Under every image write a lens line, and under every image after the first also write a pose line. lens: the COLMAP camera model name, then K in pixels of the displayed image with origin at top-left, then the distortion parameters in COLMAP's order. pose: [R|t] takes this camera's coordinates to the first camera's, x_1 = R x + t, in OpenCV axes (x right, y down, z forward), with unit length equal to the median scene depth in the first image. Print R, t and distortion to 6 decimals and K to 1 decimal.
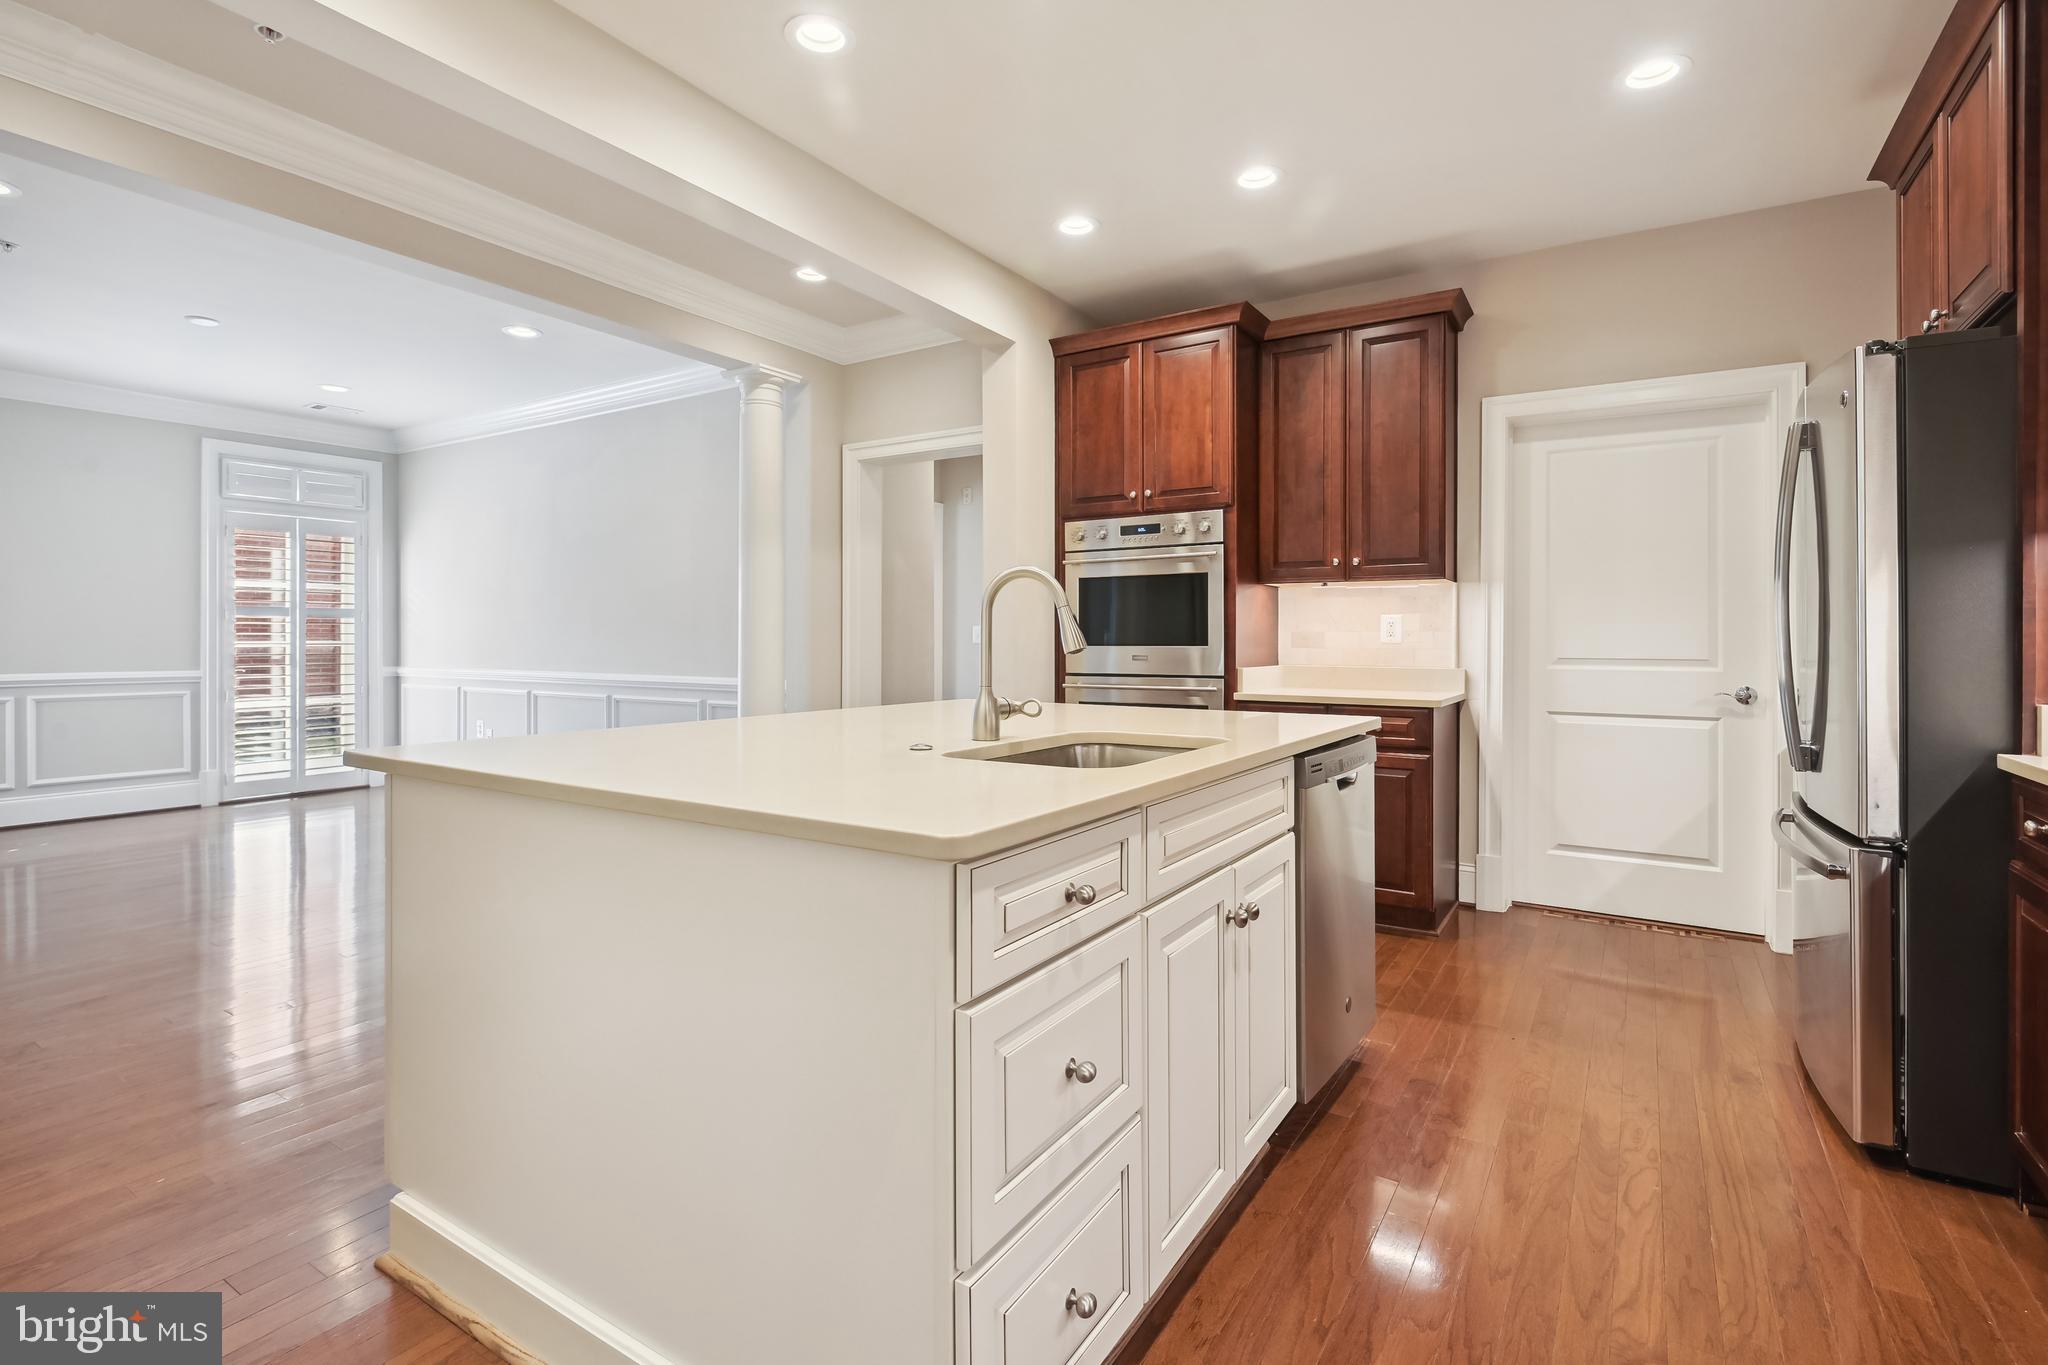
lens RADIAL K [[951.6, 0, 1031.5], [0, 951.6, 631.1], [0, 0, 1]] dist [0.005669, -0.001537]
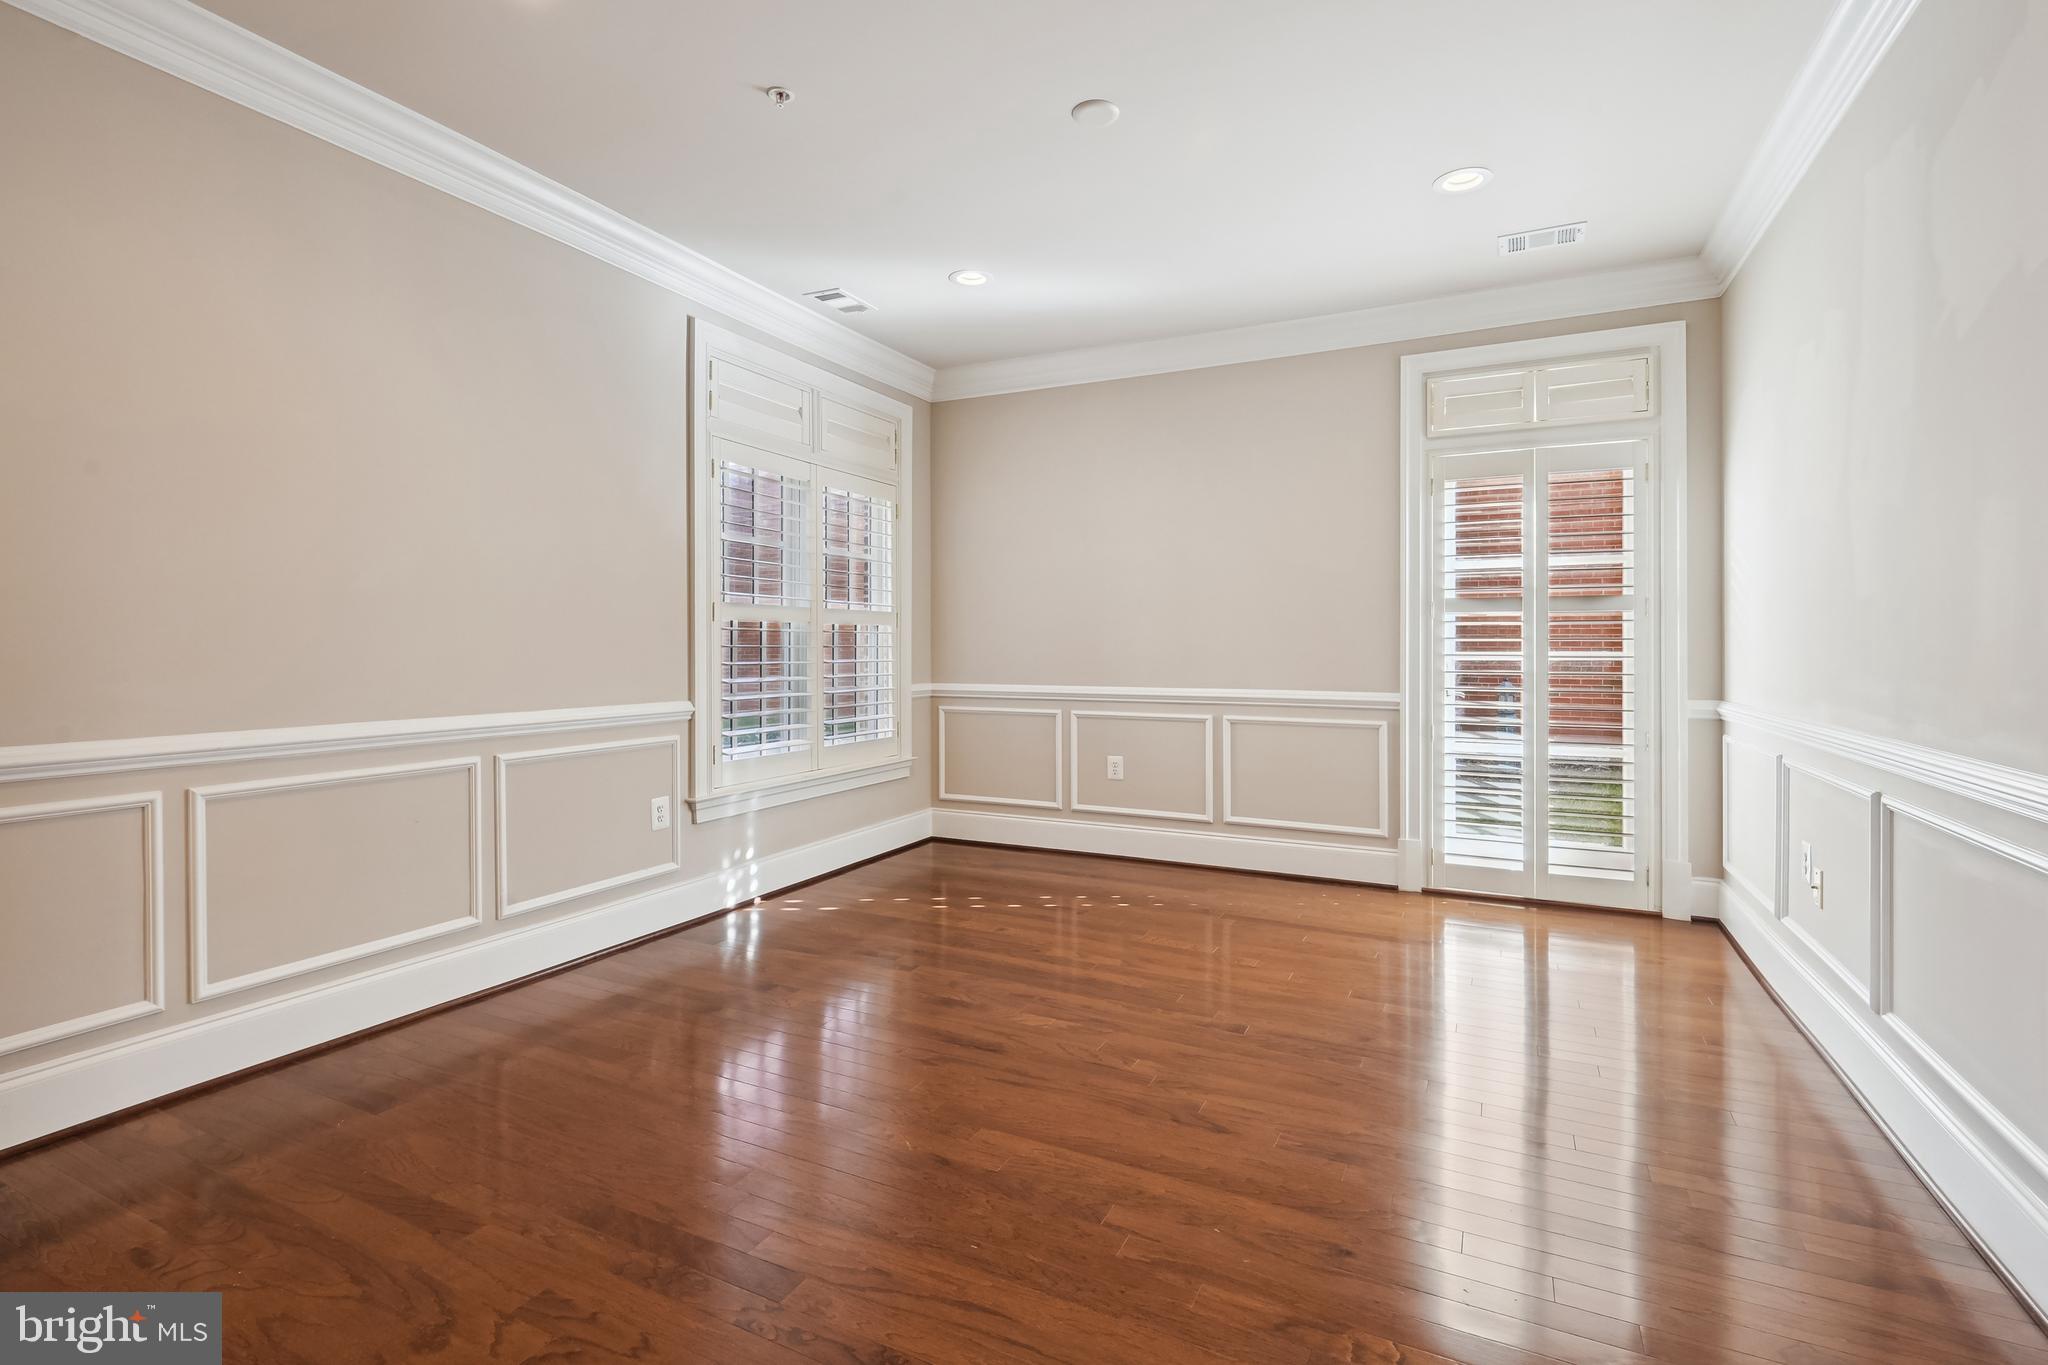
lens RADIAL K [[951.6, 0, 1005.7], [0, 951.6, 647.1], [0, 0, 1]] dist [0.005669, -0.001537]
pose [[0.091022, 0.001378, -0.995848, -0.204172], [0.006712, 0.999975, 0.001997, 0.004348], [0.995826, -0.006865, 0.091011, 0.644599]]
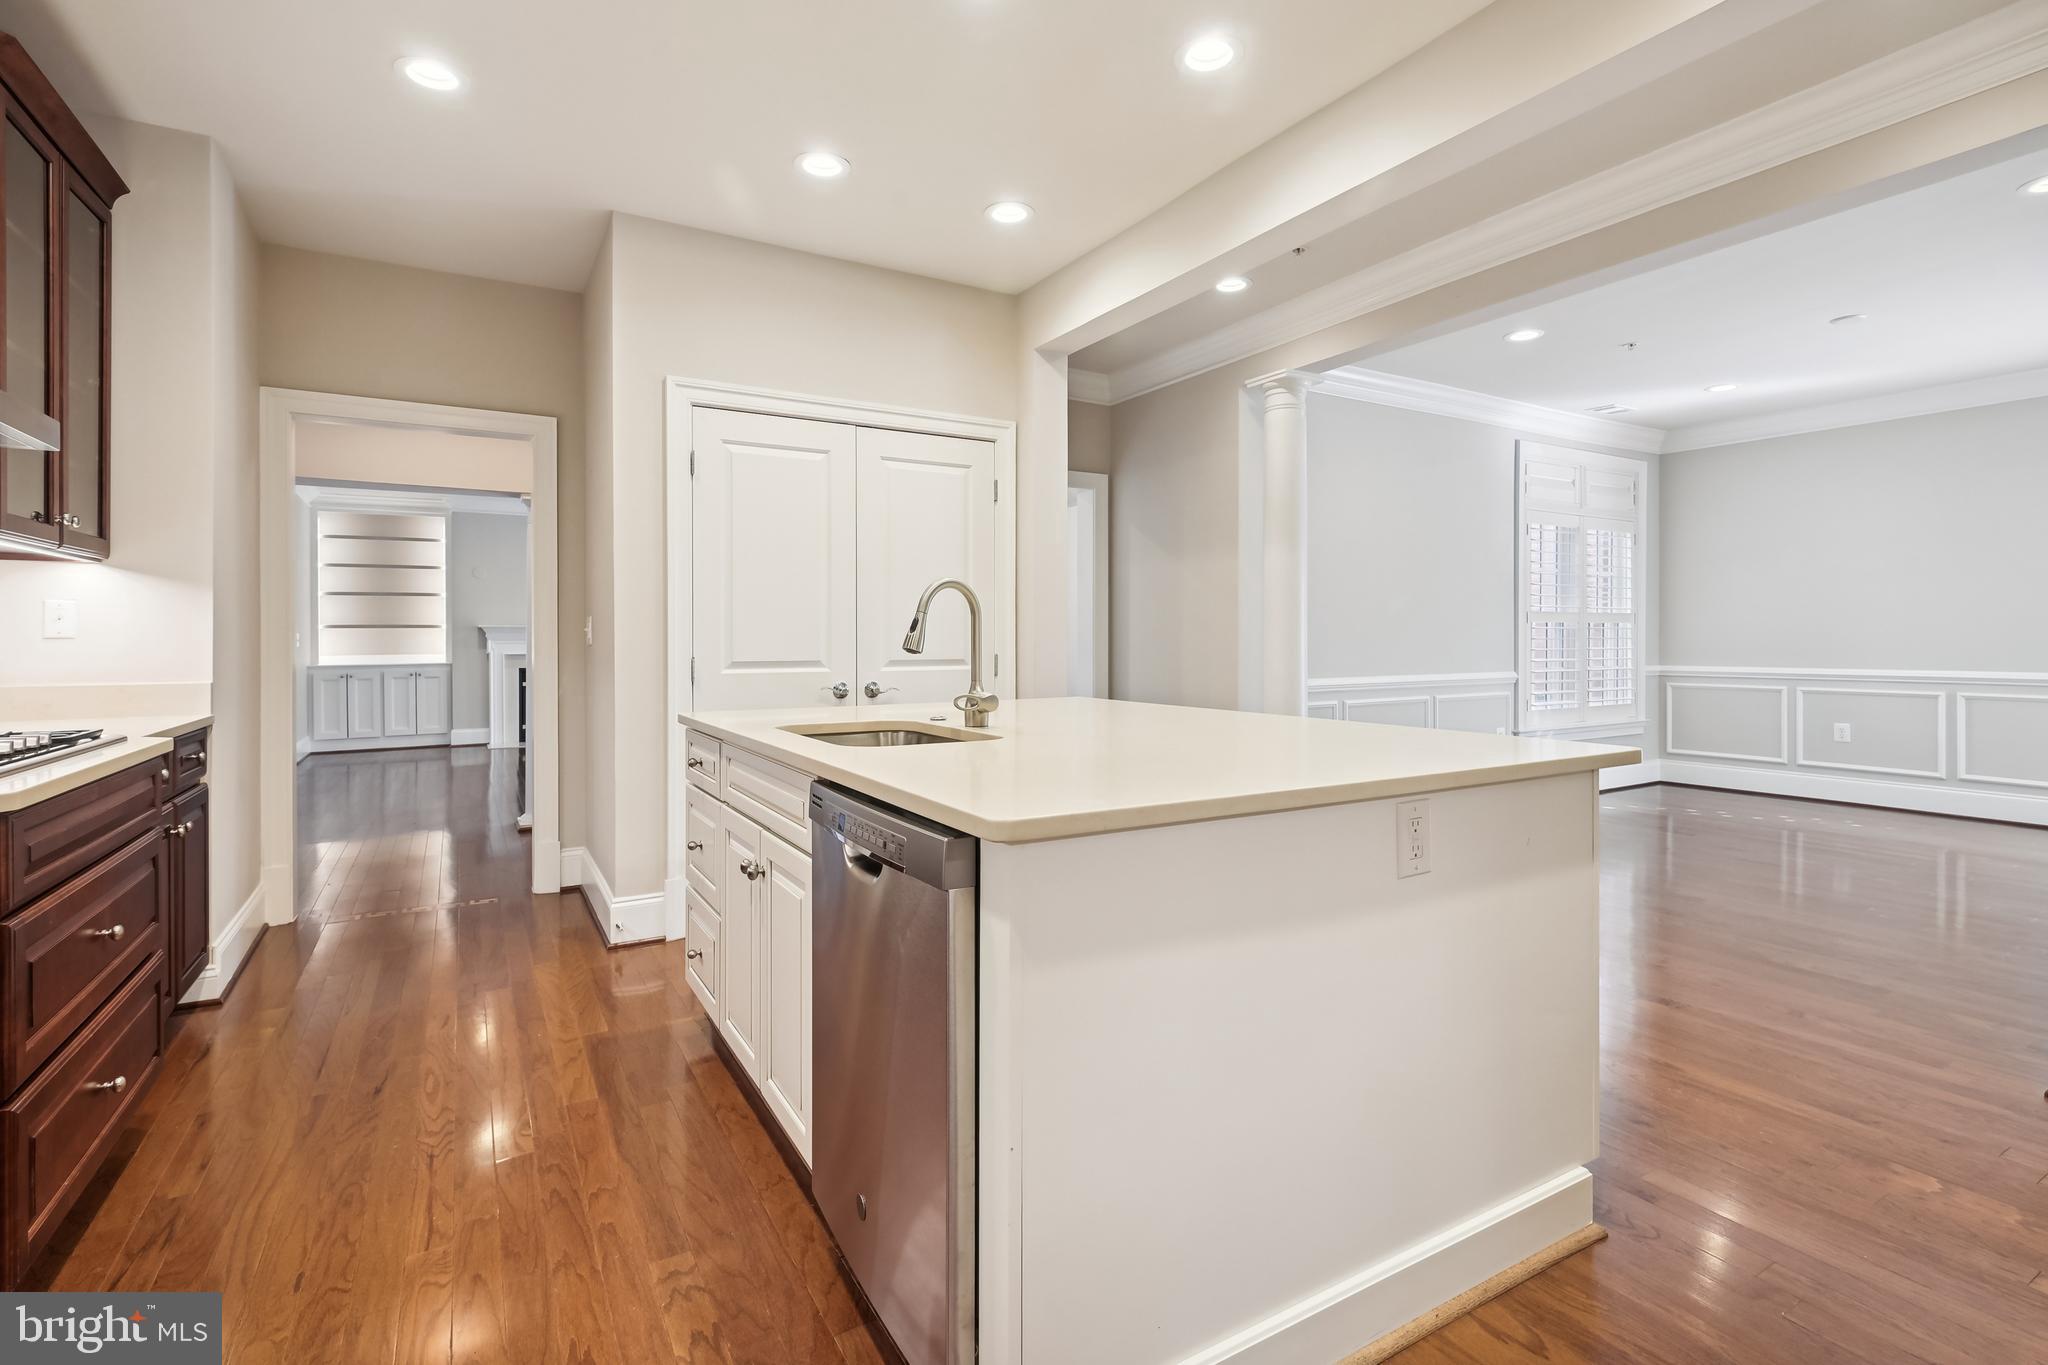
lens RADIAL K [[951.6, 0, 1027.2], [0, 951.6, 647.6], [0, 0, 1]] dist [0.005669, -0.001537]
pose [[-0.450274, 0.009391, -0.892841, 0.302896], [0.008967, 0.999942, 0.005996, 0.002762], [0.892846, -0.005306, -0.450332, 0.493210]]
